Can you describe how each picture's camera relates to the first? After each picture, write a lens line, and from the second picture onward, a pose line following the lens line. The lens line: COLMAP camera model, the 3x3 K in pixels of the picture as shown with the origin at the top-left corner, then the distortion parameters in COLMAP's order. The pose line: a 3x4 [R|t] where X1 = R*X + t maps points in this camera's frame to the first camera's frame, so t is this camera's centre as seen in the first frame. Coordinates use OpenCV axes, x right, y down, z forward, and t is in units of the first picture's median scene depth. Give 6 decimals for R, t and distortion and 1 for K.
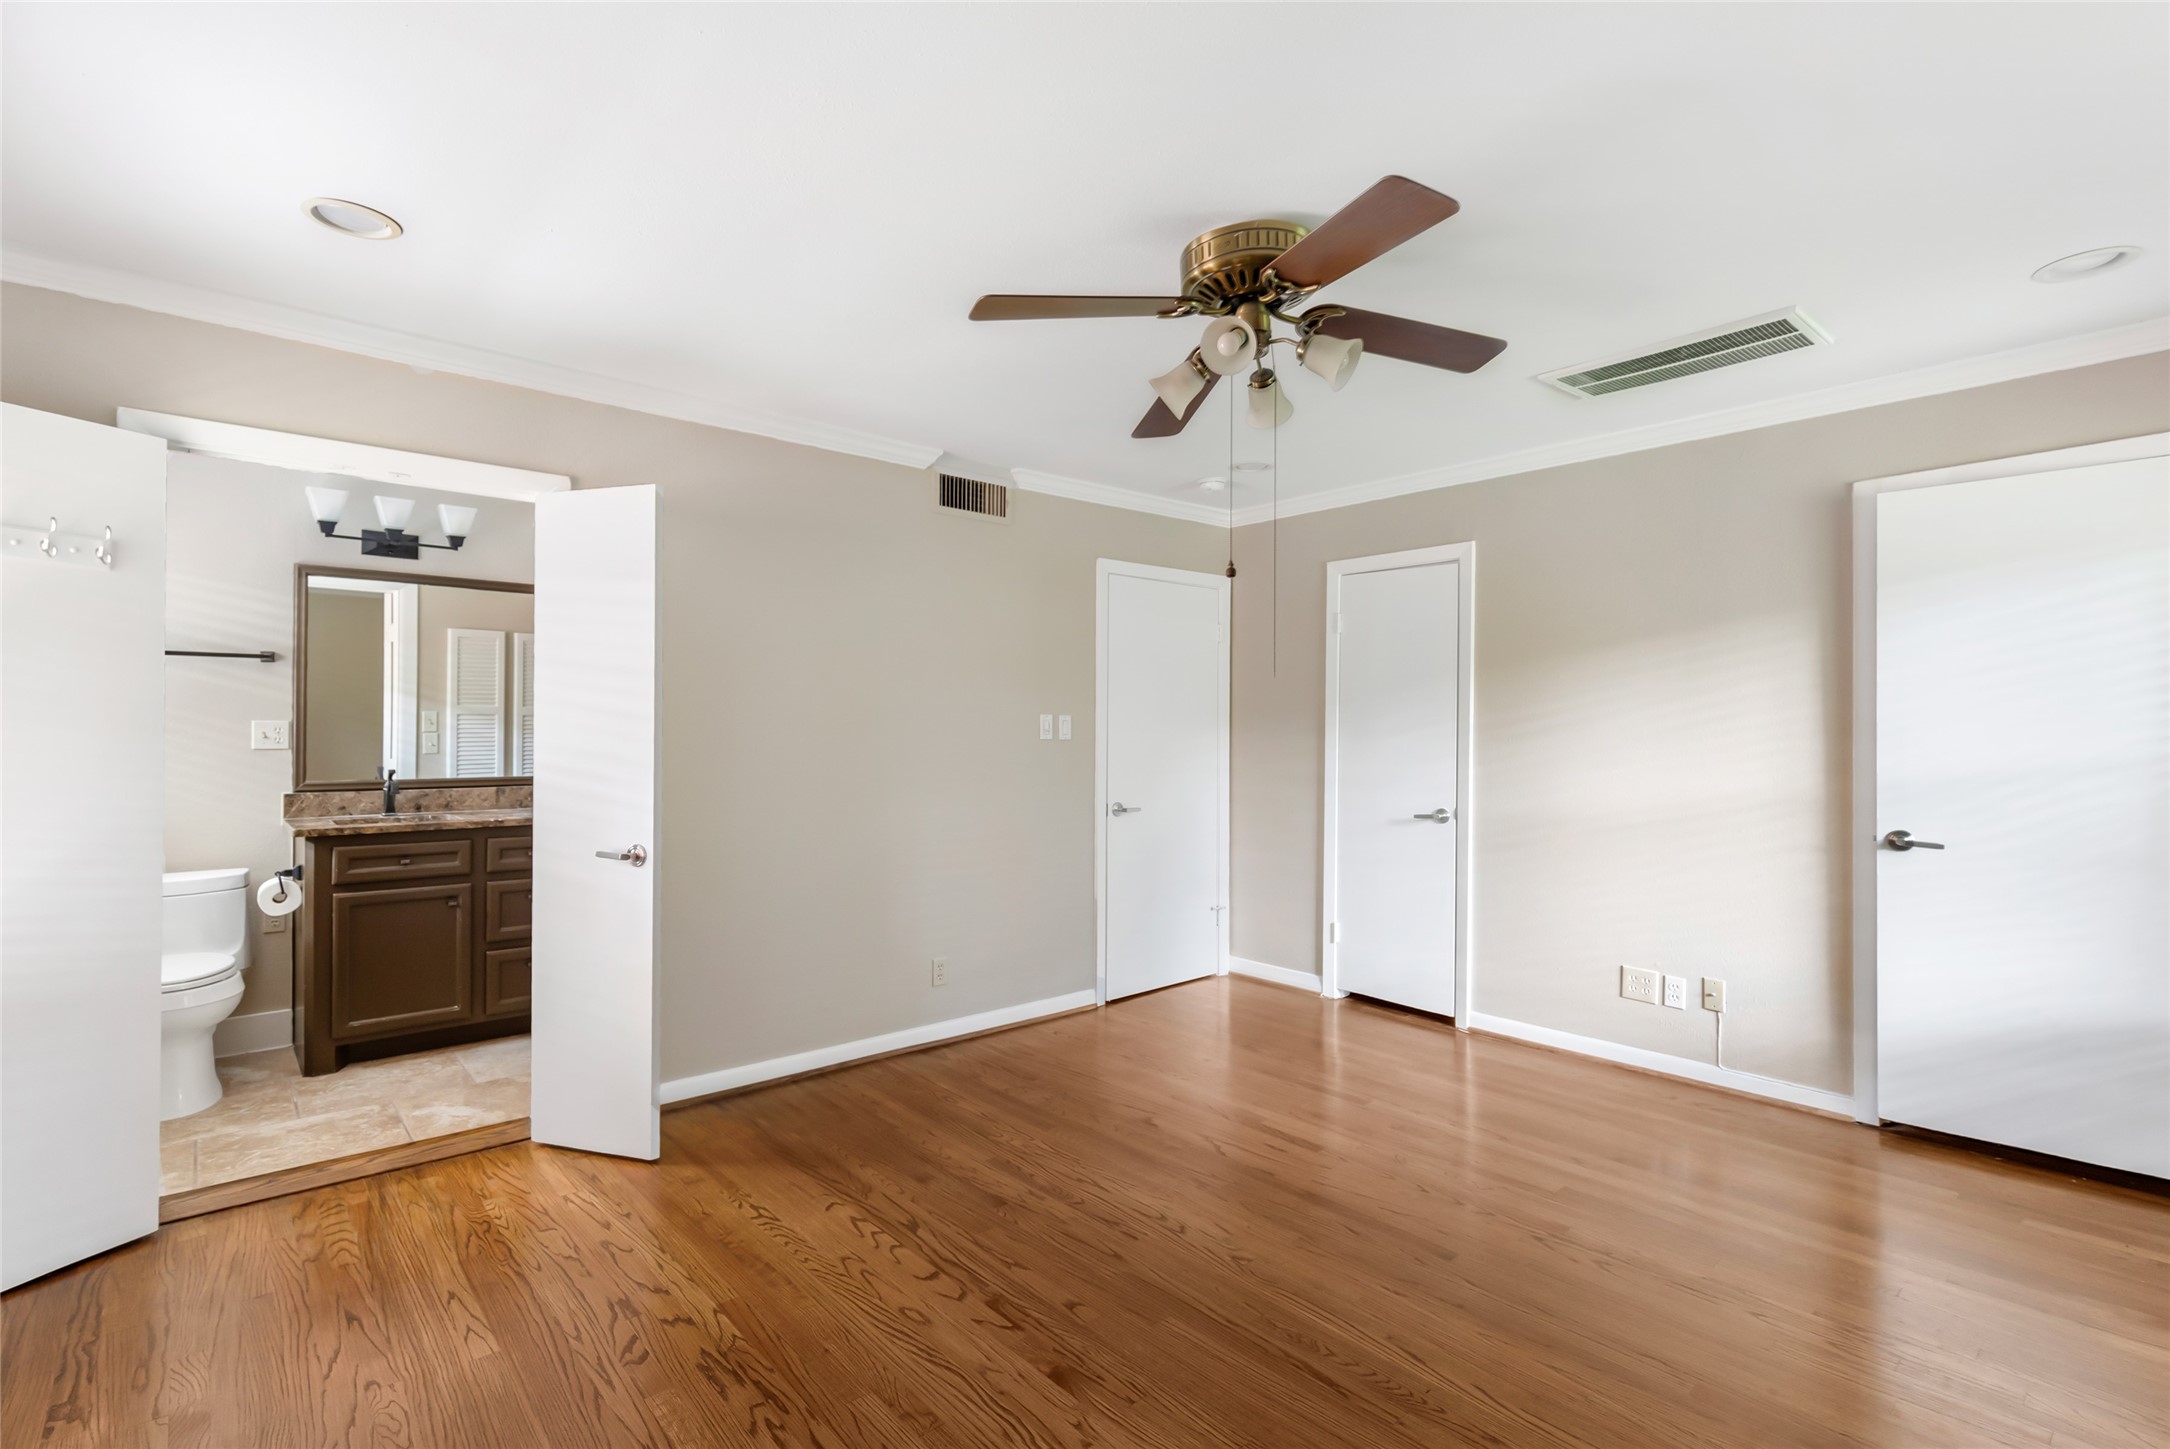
lens RADIAL K [[1005.0, 0, 1078.7], [0, 1005.0, 726.2], [0, 0, 1]] dist [0.000872, -0.000059]
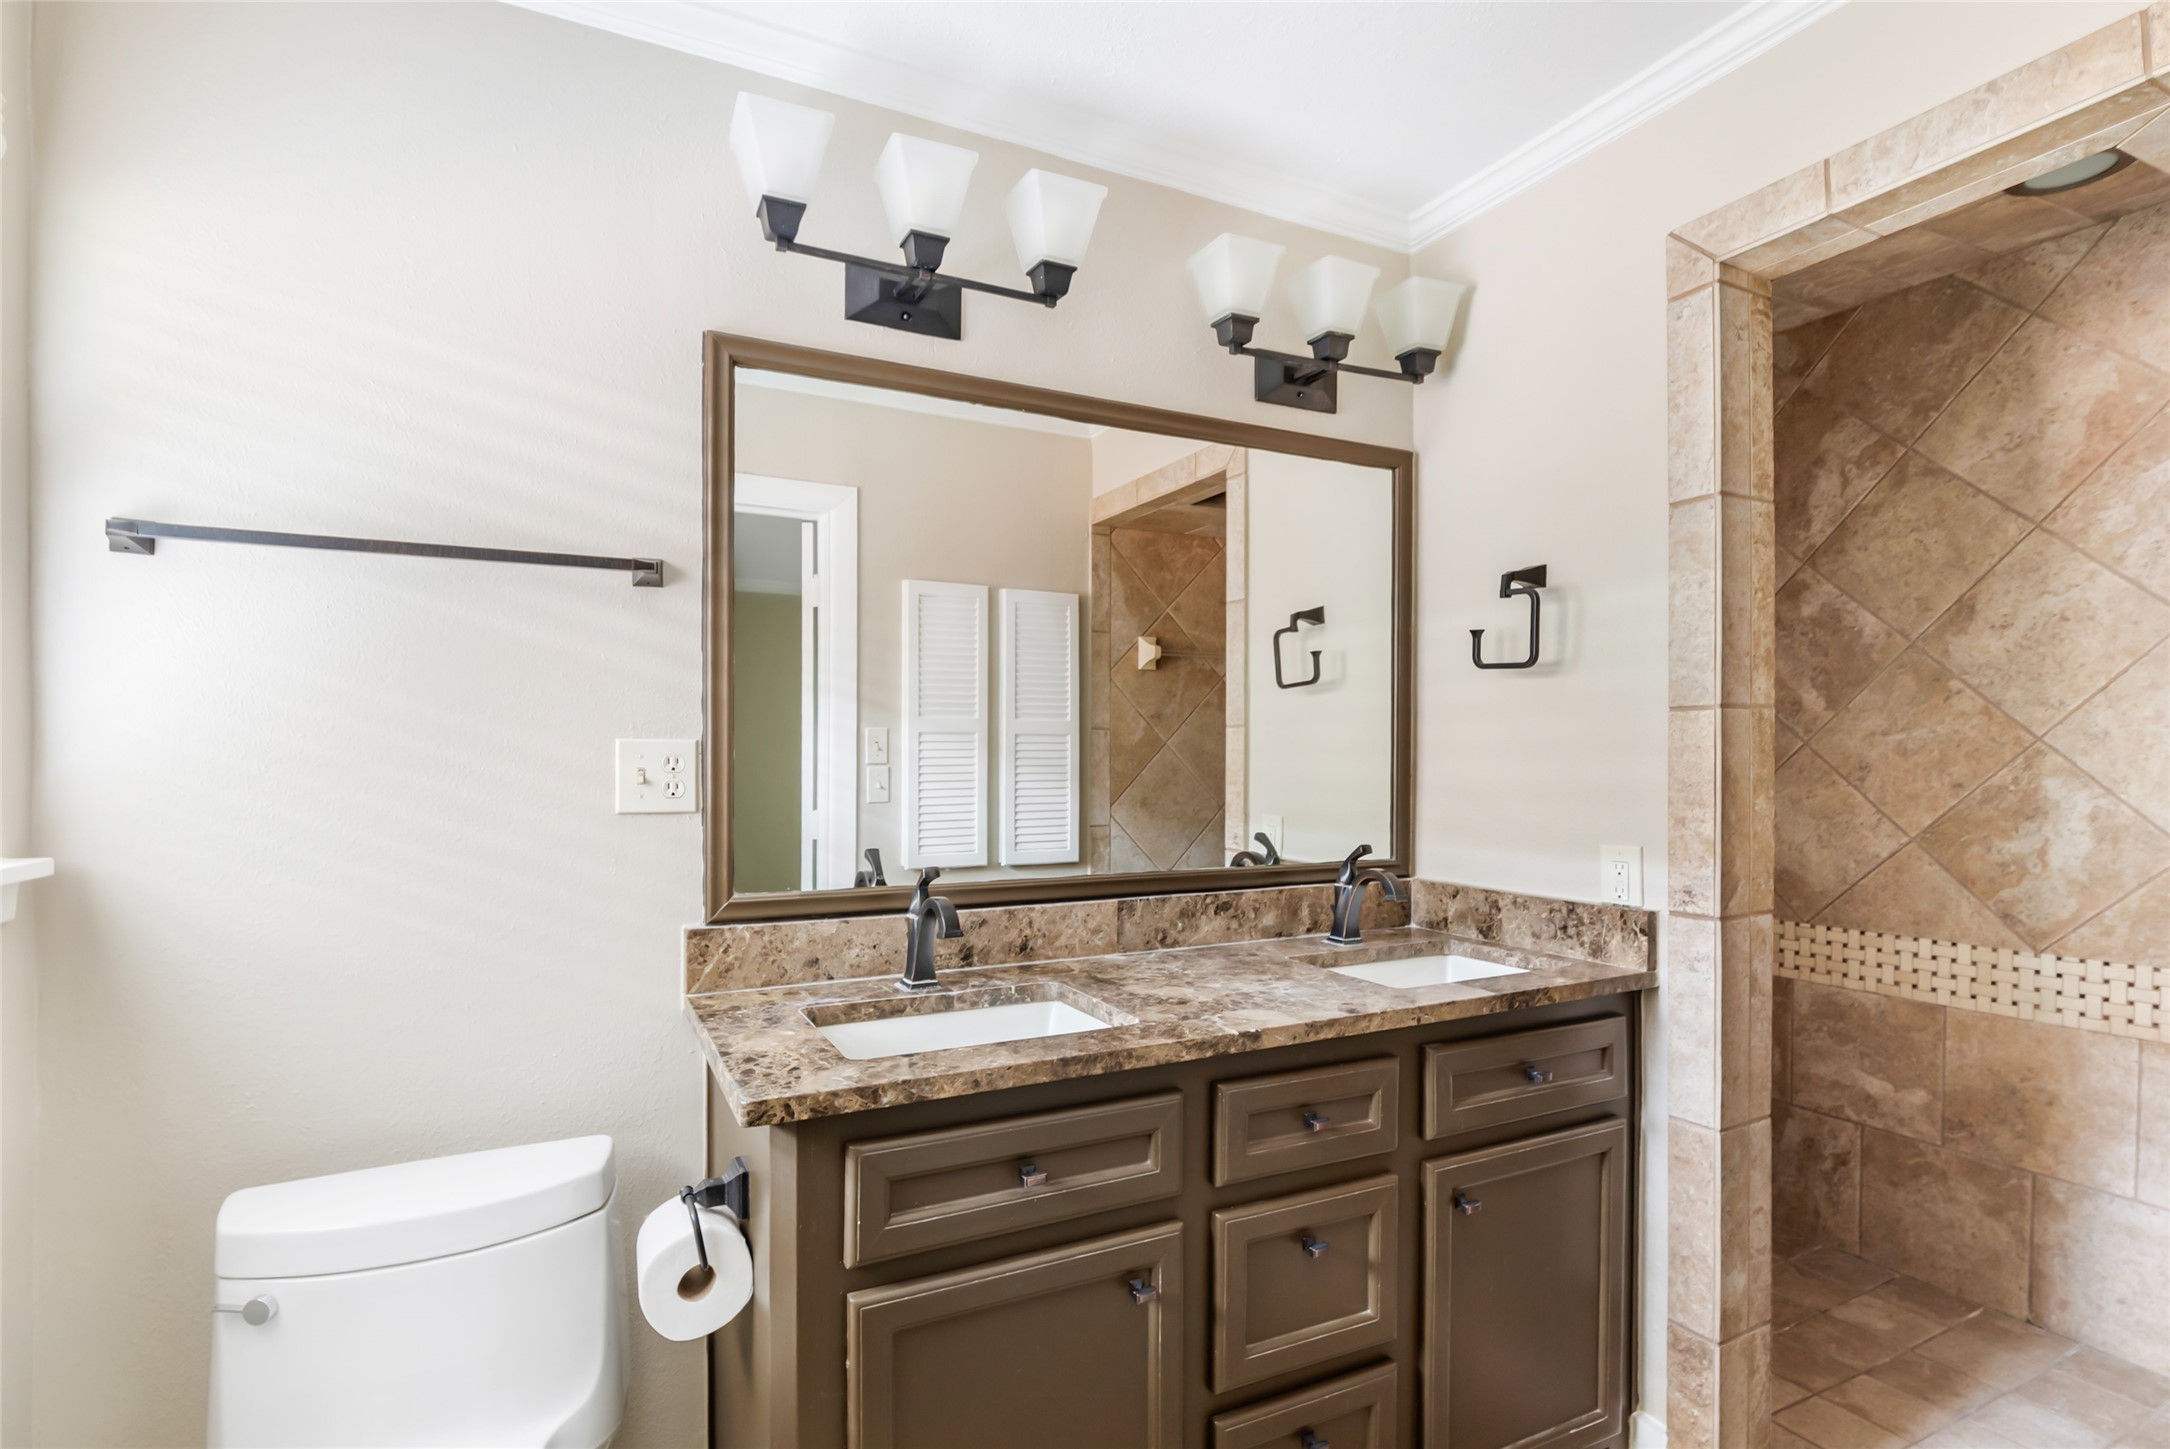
lens RADIAL K [[1005.0, 0, 1071.4], [0, 1005.0, 760.3], [0, 0, 1]] dist [0.000872, -0.000059]
pose [[0.969272, -0.003693, -0.245963, -0.562042], [0.005472, 0.999964, 0.006549, 0.000897], [0.245929, -0.007694, 0.969257, 0.675112]]
